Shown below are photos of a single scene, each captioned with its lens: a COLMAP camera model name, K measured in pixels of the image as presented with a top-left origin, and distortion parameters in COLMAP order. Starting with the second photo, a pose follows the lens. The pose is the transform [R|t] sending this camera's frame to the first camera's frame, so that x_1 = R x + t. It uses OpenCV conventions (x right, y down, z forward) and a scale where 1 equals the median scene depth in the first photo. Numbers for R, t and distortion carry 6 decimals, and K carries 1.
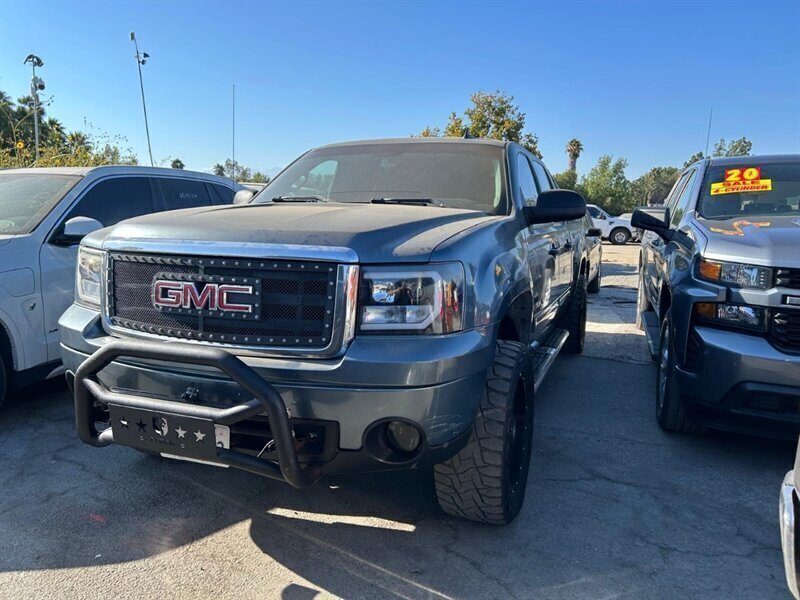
lens RADIAL K [[601.6, 0, 389.1], [0, 601.6, 296.2], [0, 0, 1]] dist [0.056231, -0.064133]
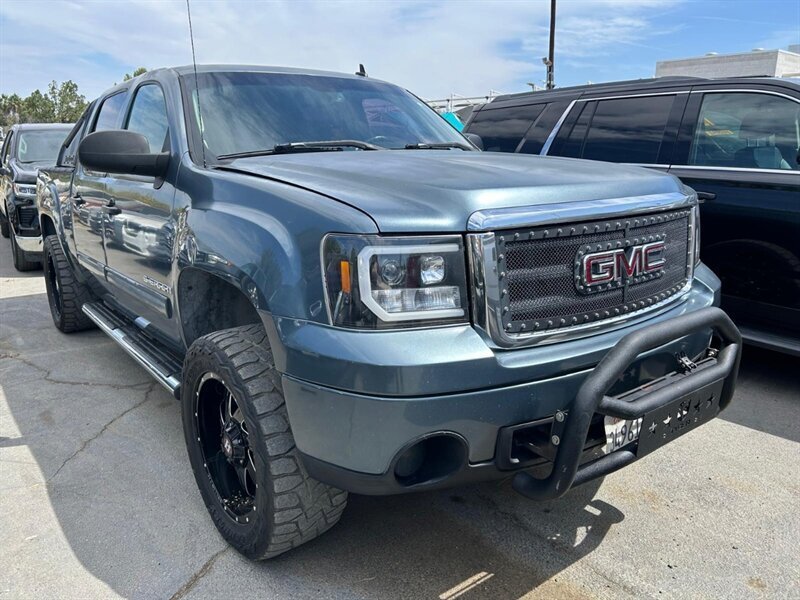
lens RADIAL K [[601.6, 0, 393.5], [0, 601.6, 295.0], [0, 0, 1]] dist [0.056231, -0.064133]
pose [[0.525076, -0.218416, 0.822550, -1.186512], [0.142123, 0.975438, 0.168289, -0.145296], [-0.839104, 0.028539, 0.543221, 0.802115]]
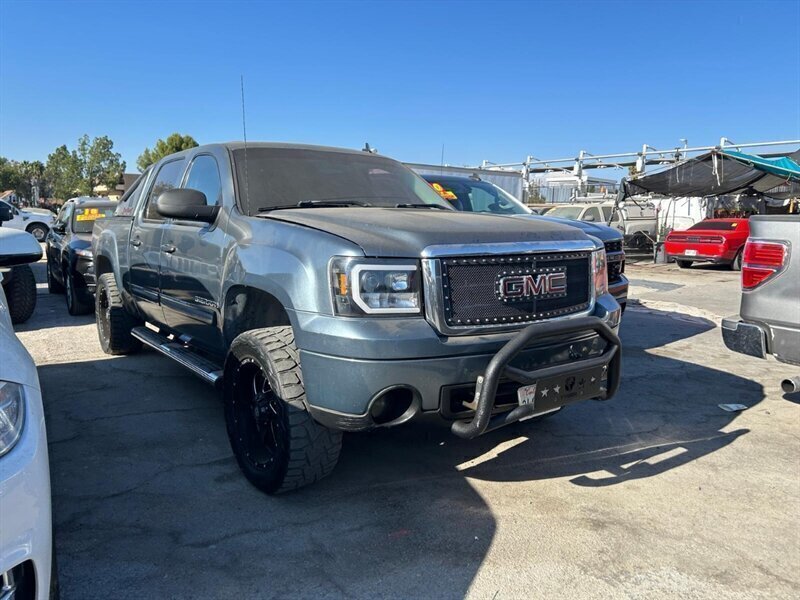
lens RADIAL K [[601.6, 0, 398.1], [0, 601.6, 294.3], [0, 0, 1]] dist [0.056231, -0.064133]
pose [[0.536355, -0.122032, 0.835124, -1.508972], [0.115823, 0.990773, 0.070389, -0.102336], [-0.836008, 0.058973, 0.545540, 0.541597]]
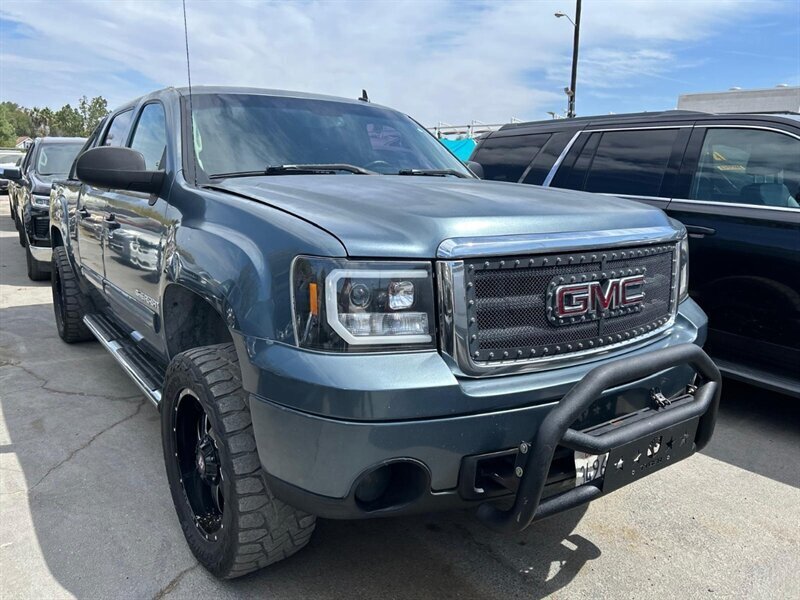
lens RADIAL K [[601.6, 0, 392.6], [0, 601.6, 301.4], [0, 0, 1]] dist [0.056231, -0.064133]
pose [[0.554284, -0.175465, 0.813623, -1.157650], [0.107952, 0.984425, 0.138757, -0.140747], [-0.825298, 0.010922, 0.564593, 0.752845]]
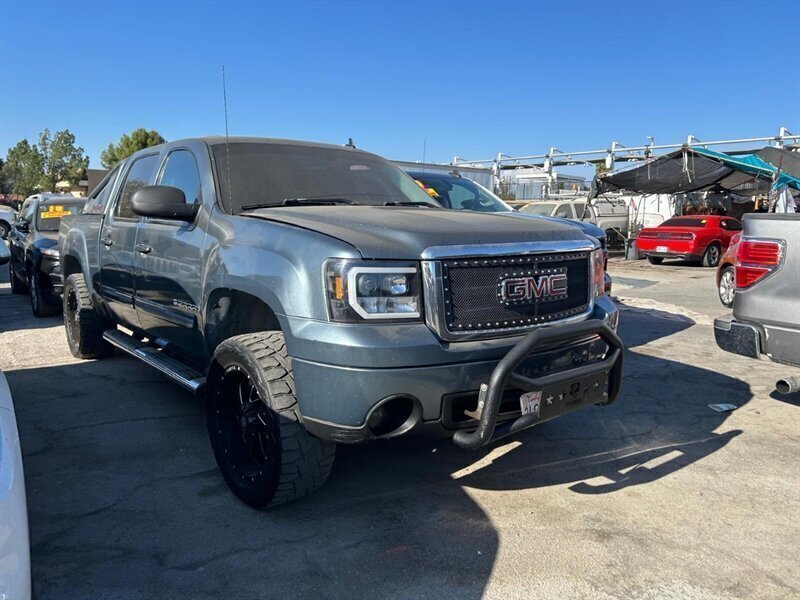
lens RADIAL K [[601.6, 0, 391.7], [0, 601.6, 297.1], [0, 0, 1]] dist [0.056231, -0.064133]
pose [[0.502876, -0.133562, 0.853977, -1.481387], [0.118365, 0.989323, 0.085029, -0.117128], [-0.856216, 0.058322, 0.513316, 0.618070]]
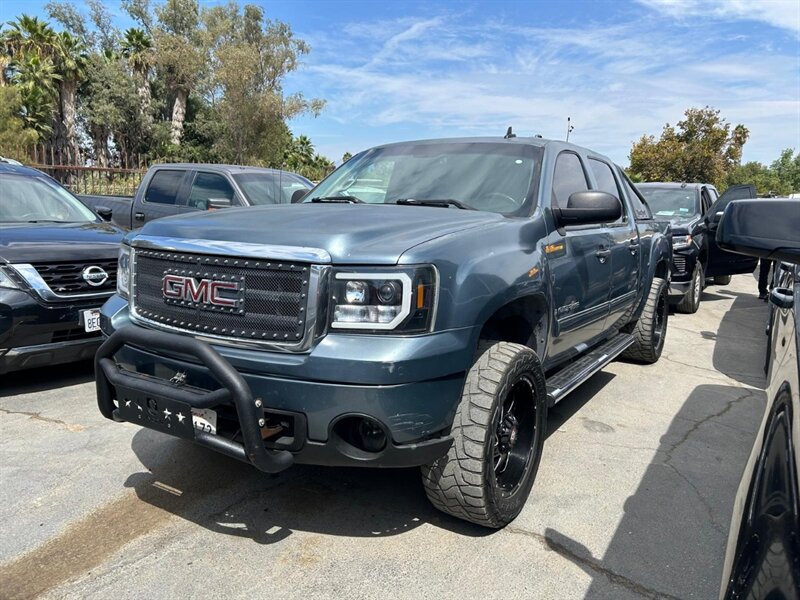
lens RADIAL K [[601.6, 0, 392.3], [0, 601.6, 295.8], [0, 0, 1]] dist [0.056231, -0.064133]
pose [[0.981518, 0.032025, -0.188673, 0.236420], [-0.031581, 0.999487, 0.005363, -0.006917], [0.188748, 0.000694, 0.982025, -0.007040]]
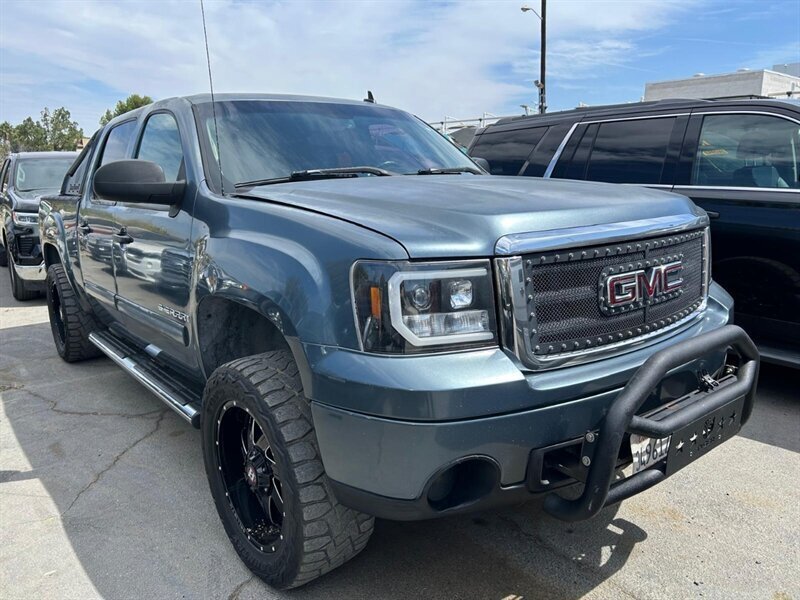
lens RADIAL K [[601.6, 0, 404.6], [0, 601.6, 301.6], [0, 0, 1]] dist [0.056231, -0.064133]
pose [[0.501553, -0.207701, 0.839824, -1.211184], [0.156913, 0.976492, 0.147791, -0.156457], [-0.850778, 0.057655, 0.522353, 0.832068]]
